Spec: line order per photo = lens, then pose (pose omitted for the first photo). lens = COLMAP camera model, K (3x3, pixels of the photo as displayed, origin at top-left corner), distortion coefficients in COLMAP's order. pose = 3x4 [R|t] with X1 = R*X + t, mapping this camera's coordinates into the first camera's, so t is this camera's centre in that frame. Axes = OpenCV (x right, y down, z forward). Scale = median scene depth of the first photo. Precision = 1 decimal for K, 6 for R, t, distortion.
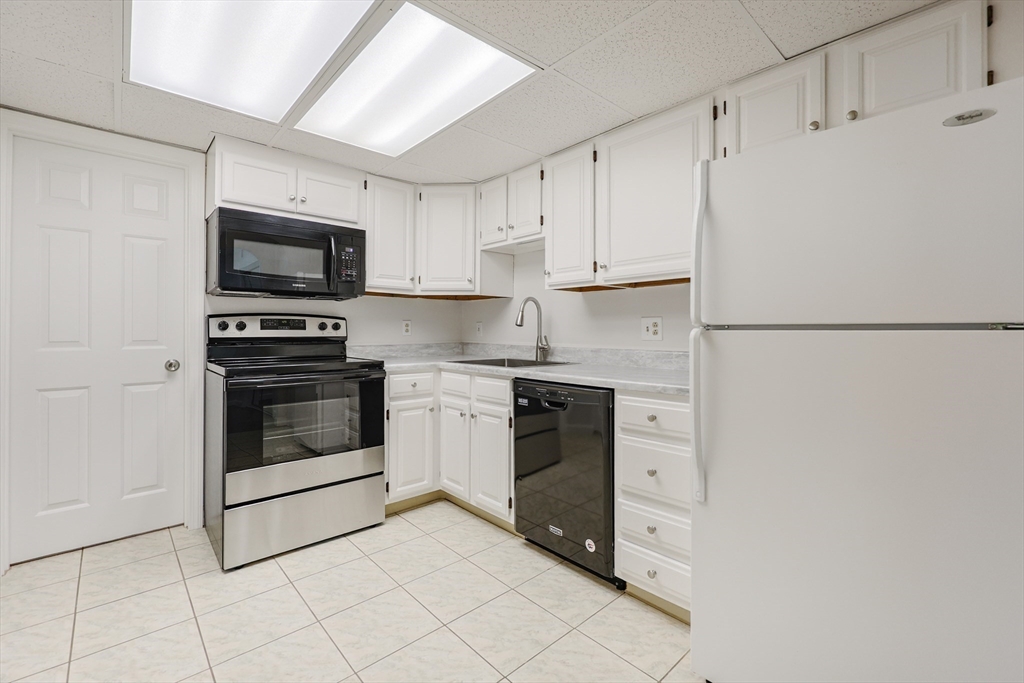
lens RADIAL K [[440.4, 0, 508.3], [0, 440.4, 331.0], [0, 0, 1]] dist [0.001427, 0.000224]
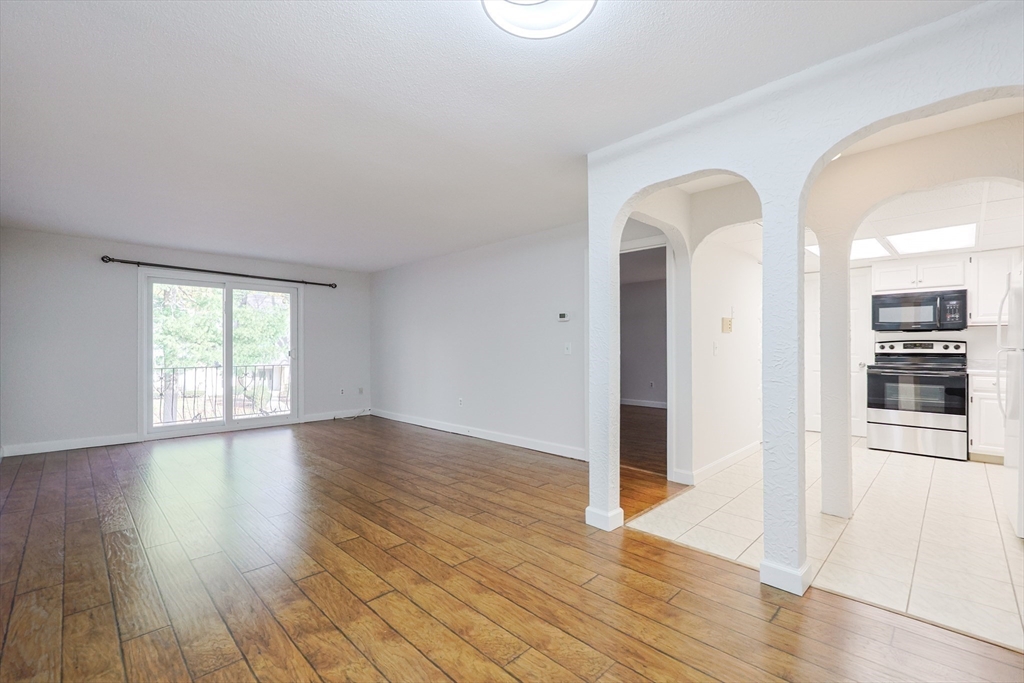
lens RADIAL K [[440.4, 0, 508.4], [0, 440.4, 342.2], [0, 0, 1]] dist [0.001427, 0.000224]
pose [[0.045865, -0.010438, -0.998893, 1.326413], [0.002174, 0.999944, -0.010349, -0.016625], [0.998945, -0.001697, 0.045885, -0.846383]]
